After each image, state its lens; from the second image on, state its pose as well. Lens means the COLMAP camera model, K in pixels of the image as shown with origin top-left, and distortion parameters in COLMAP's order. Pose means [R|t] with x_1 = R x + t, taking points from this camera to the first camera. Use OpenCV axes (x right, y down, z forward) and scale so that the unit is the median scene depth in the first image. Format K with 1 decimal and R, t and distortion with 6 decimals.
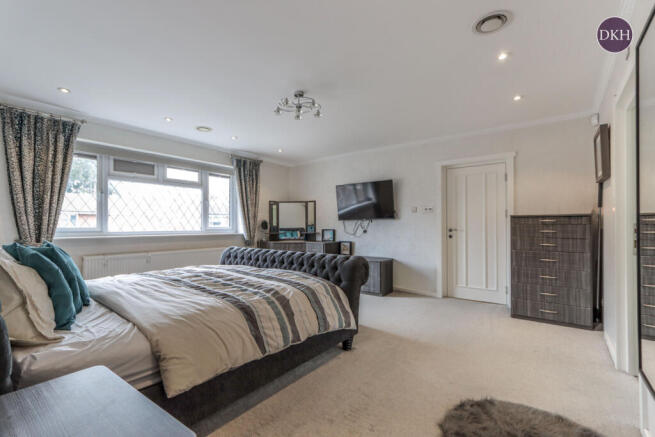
lens RADIAL K [[311.1, 0, 327.6], [0, 311.1, 221.3], [0, 0, 1]] dist [-0.000447, -0.000054]
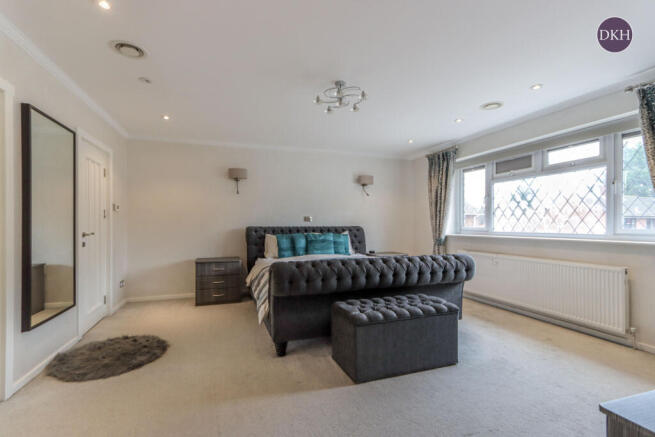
lens RADIAL K [[311.1, 0, 327.6], [0, 311.1, 221.3], [0, 0, 1]] dist [-0.000447, -0.000054]
pose [[-0.565520, -0.005506, -0.824717, 0.478708], [0.014892, 0.999747, -0.016886, 0.006990], [0.824600, -0.021832, -0.565294, 1.061014]]
